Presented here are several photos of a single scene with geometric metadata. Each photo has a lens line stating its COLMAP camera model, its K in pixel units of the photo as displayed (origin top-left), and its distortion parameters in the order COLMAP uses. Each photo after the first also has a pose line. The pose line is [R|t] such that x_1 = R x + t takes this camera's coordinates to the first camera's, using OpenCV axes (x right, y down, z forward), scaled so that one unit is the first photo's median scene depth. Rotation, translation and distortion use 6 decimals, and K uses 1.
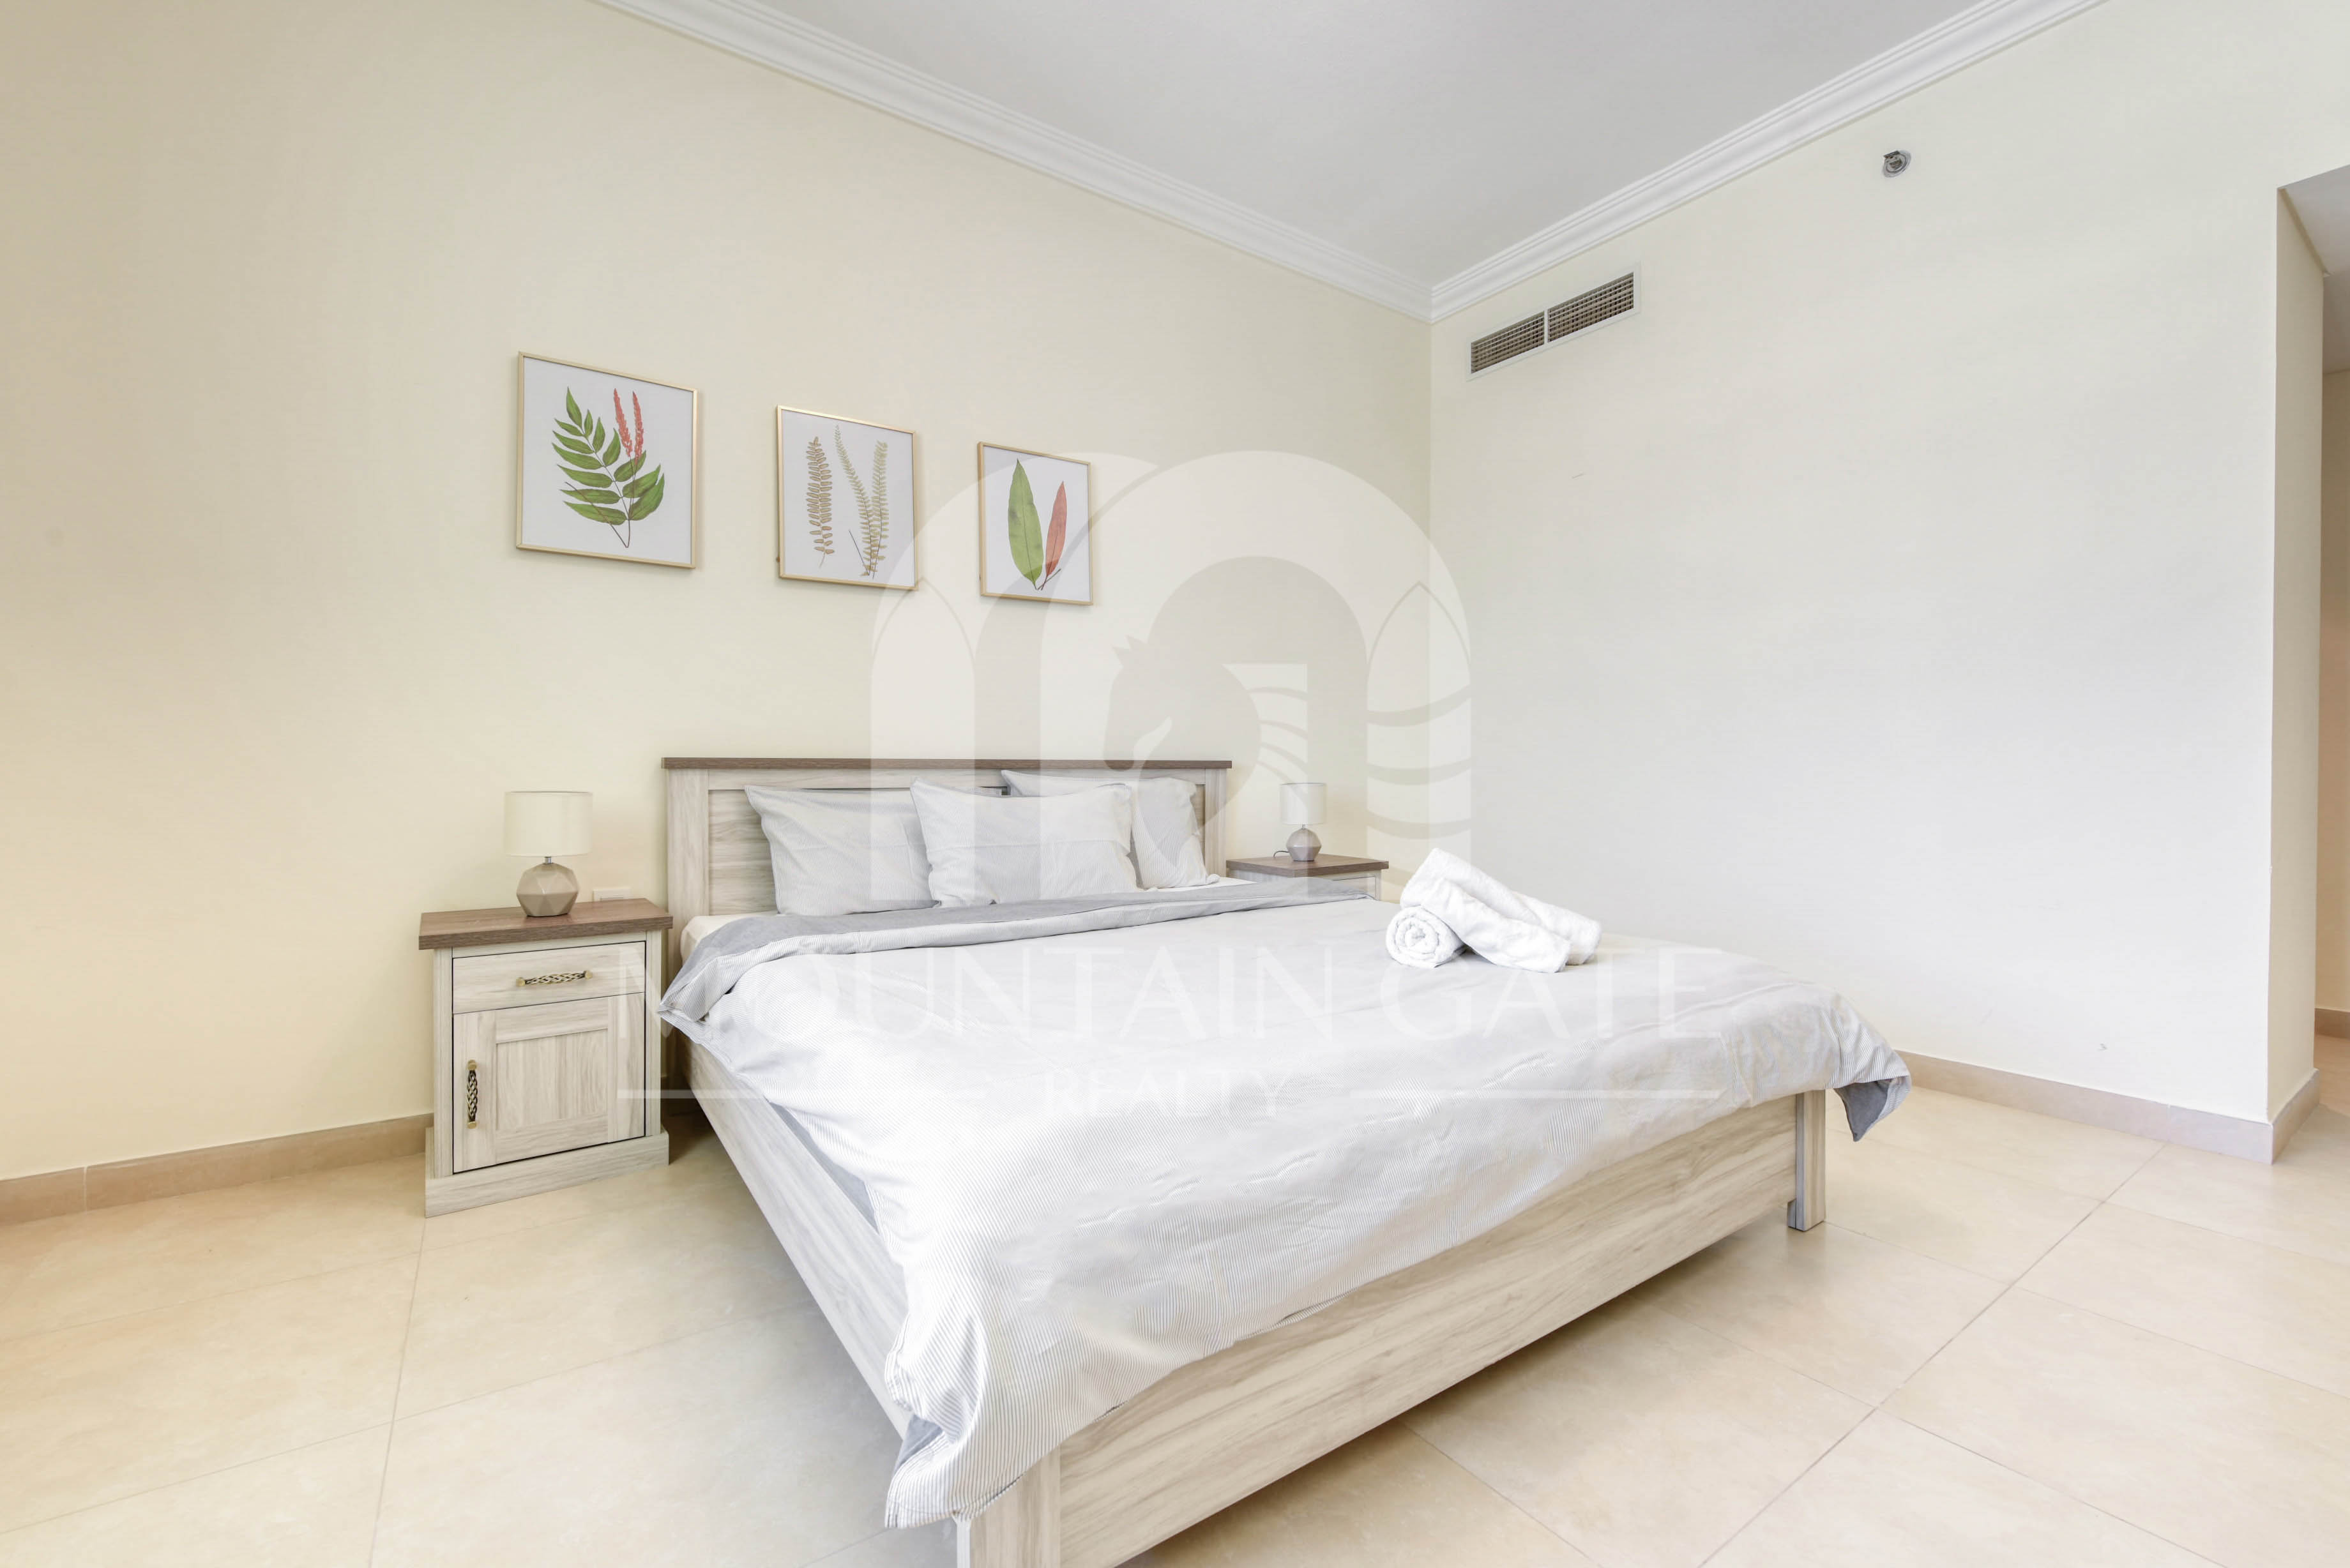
lens RADIAL K [[949.9, 0, 1215.6], [0, 949.9, 748.5], [0, 0, 1]] dist [0.002196, 0.000002]
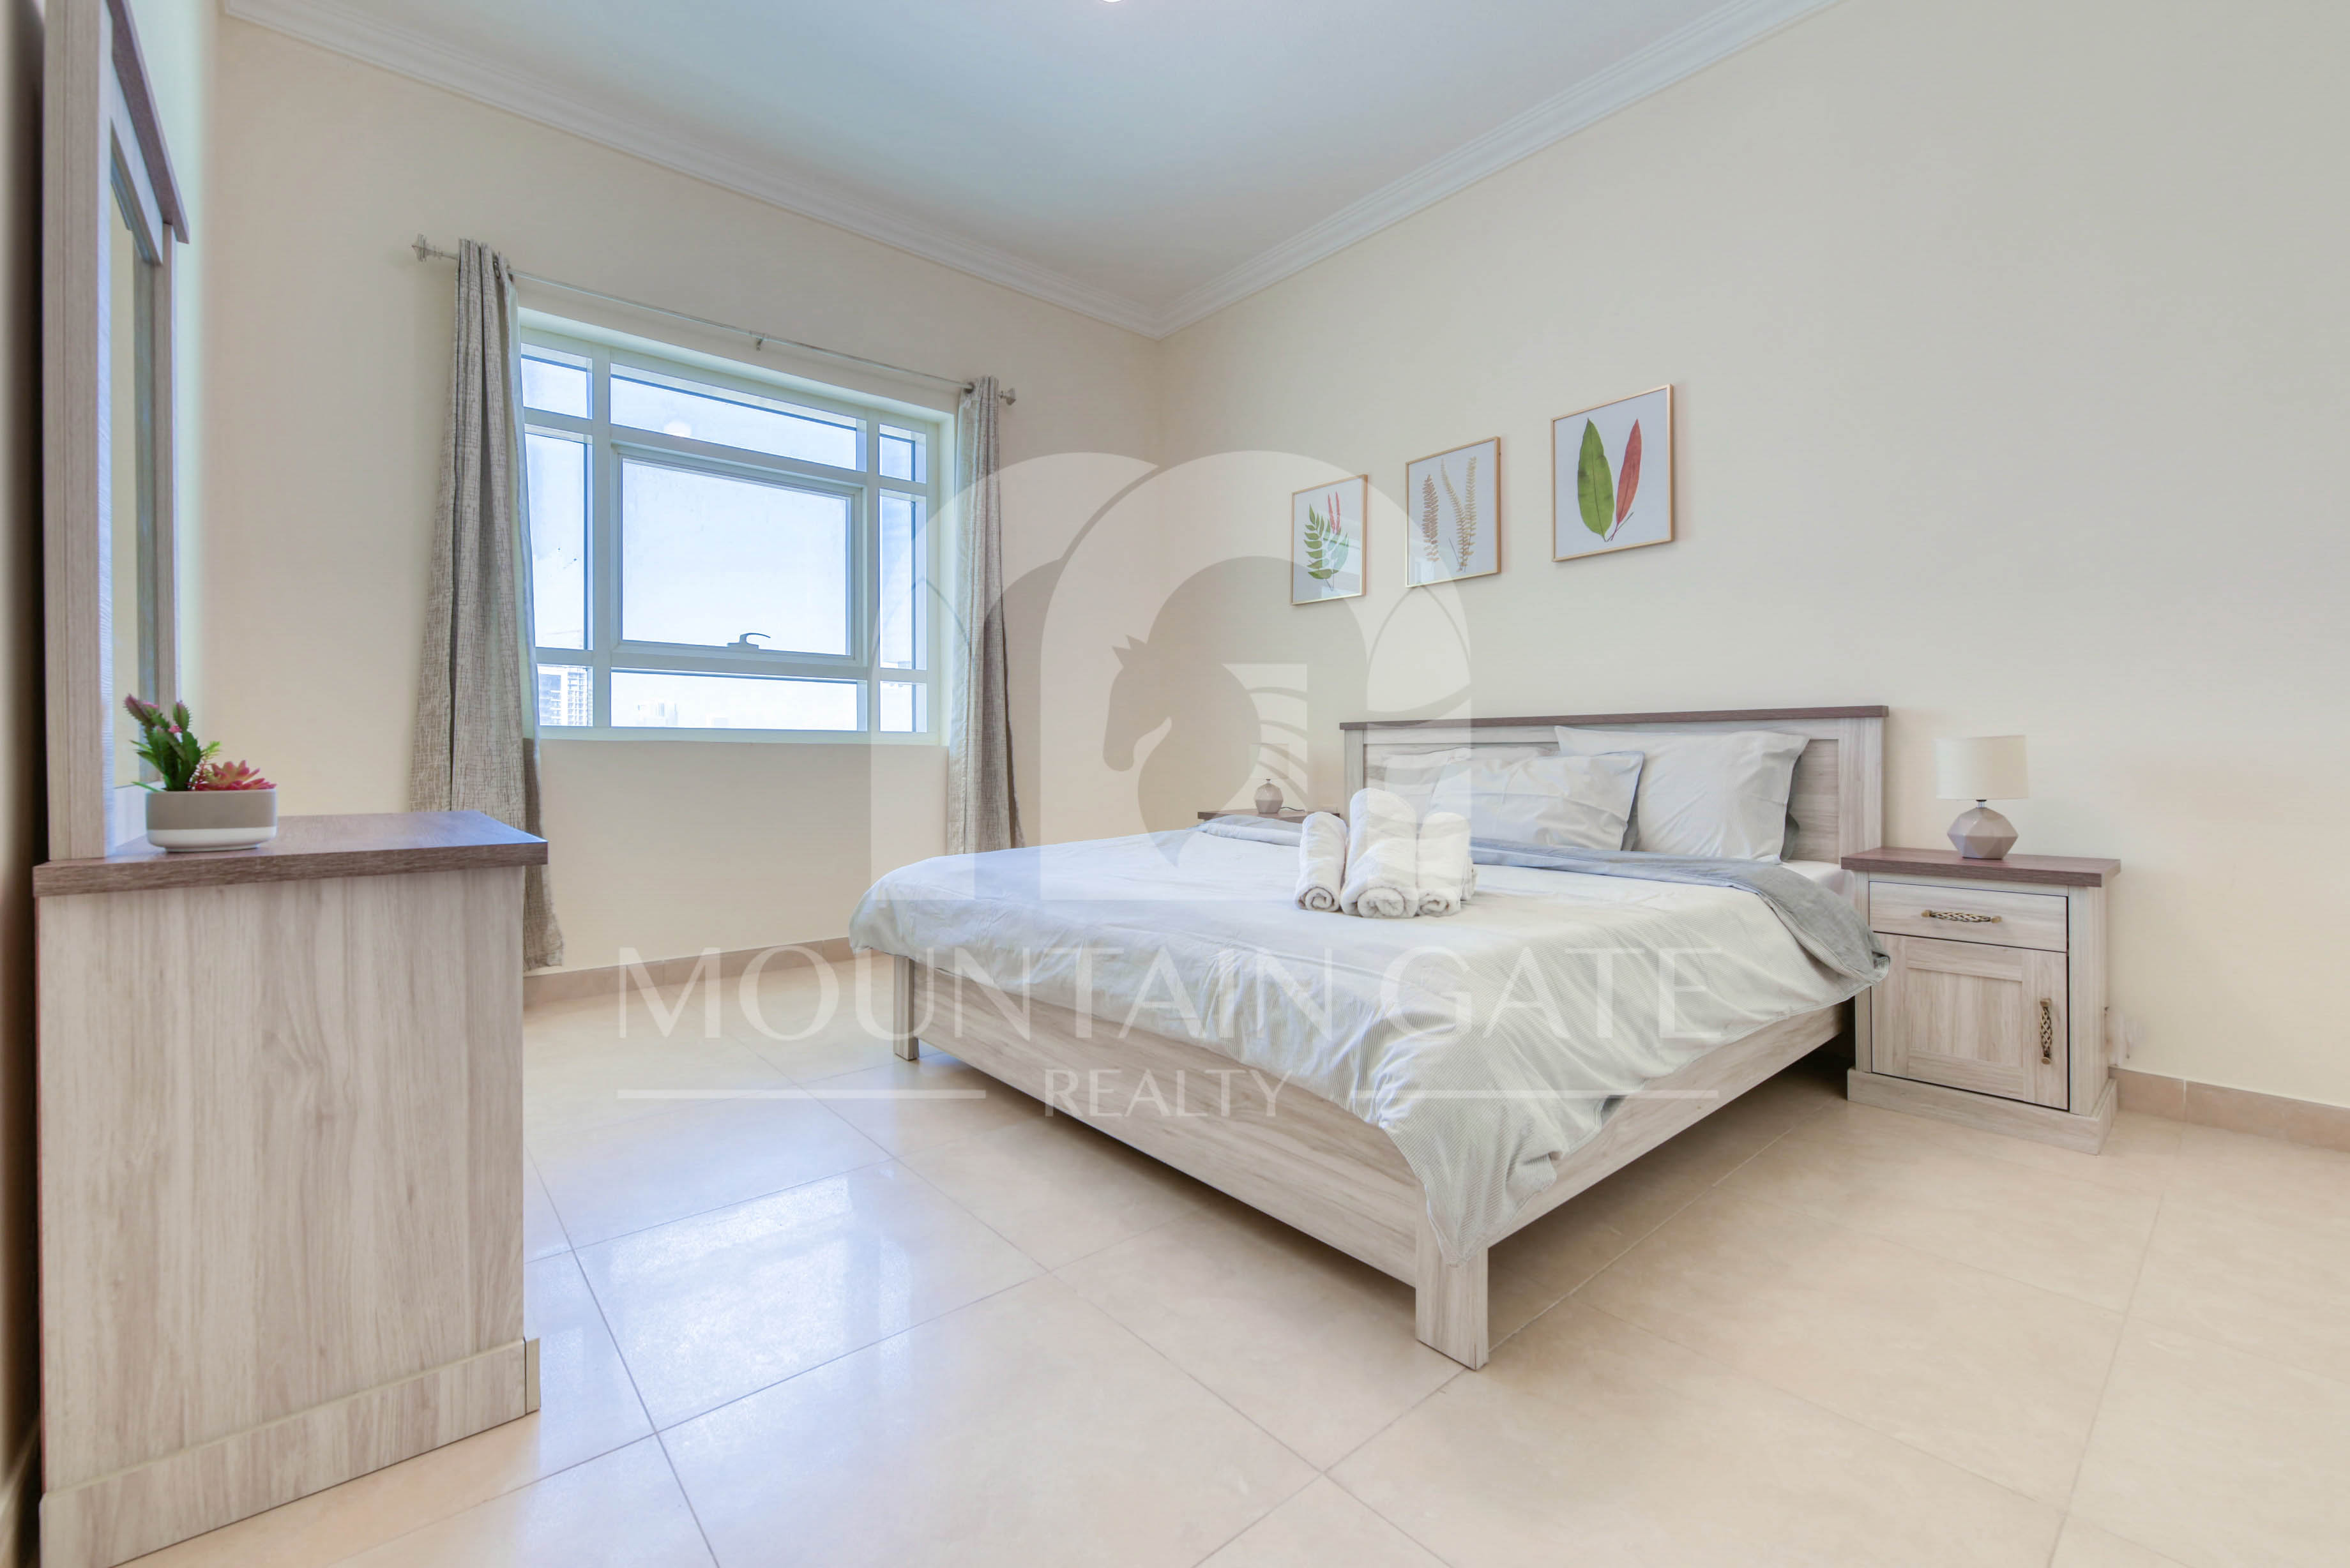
lens RADIAL K [[949.9, 0, 1215.6], [0, 949.9, 748.5], [0, 0, 1]] dist [0.002196, 0.000002]
pose [[0.145753, 0.006614, -0.989299, 0.939974], [0.042062, 0.999032, 0.012876, 0.025267], [0.988426, -0.043489, 0.145334, 0.556675]]
